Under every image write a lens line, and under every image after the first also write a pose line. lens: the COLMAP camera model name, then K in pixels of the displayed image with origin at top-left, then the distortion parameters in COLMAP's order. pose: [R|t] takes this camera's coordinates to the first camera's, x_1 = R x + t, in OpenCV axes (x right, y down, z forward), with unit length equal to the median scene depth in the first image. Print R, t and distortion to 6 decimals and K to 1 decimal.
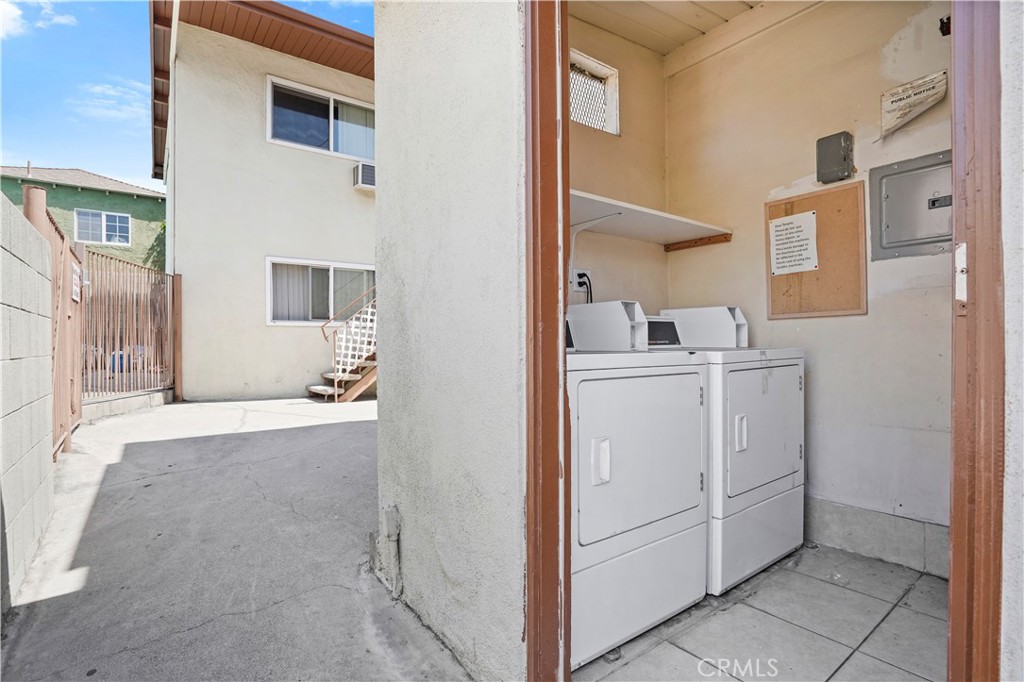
lens RADIAL K [[472.0, 0, 501.0], [0, 472.0, 355.3], [0, 0, 1]] dist [-0.018206, 0.000908]
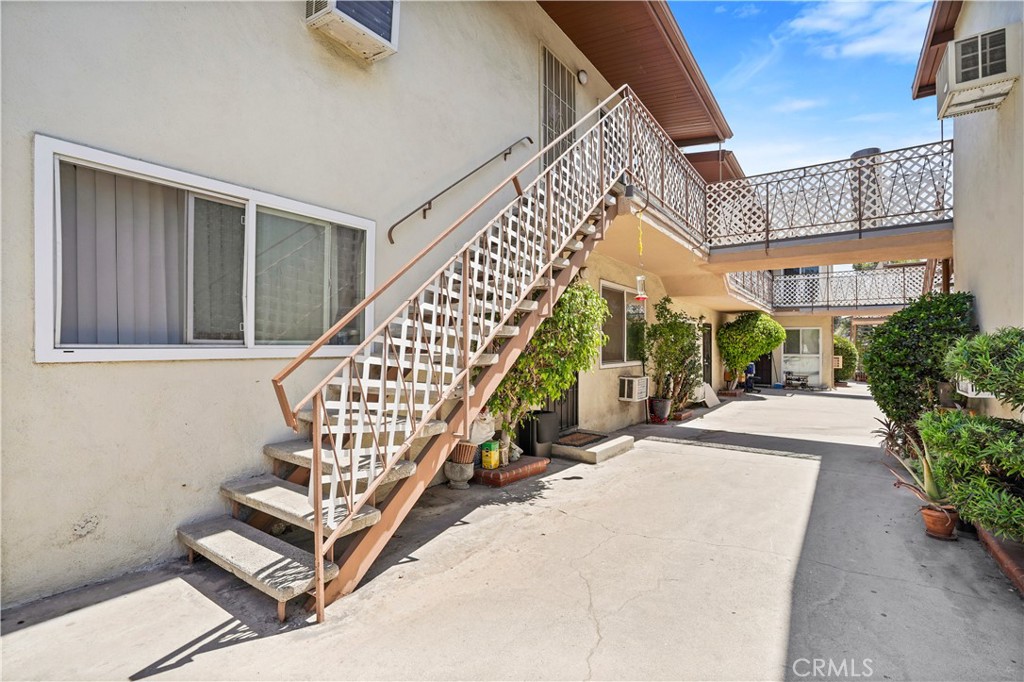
lens RADIAL K [[472.0, 0, 501.0], [0, 472.0, 355.3], [0, 0, 1]] dist [-0.018206, 0.000908]
pose [[0.944523, 0.010404, 0.328282, -0.299420], [-0.006097, 0.999881, -0.014147, -0.061926], [-0.328390, 0.011361, 0.944474, 0.589700]]
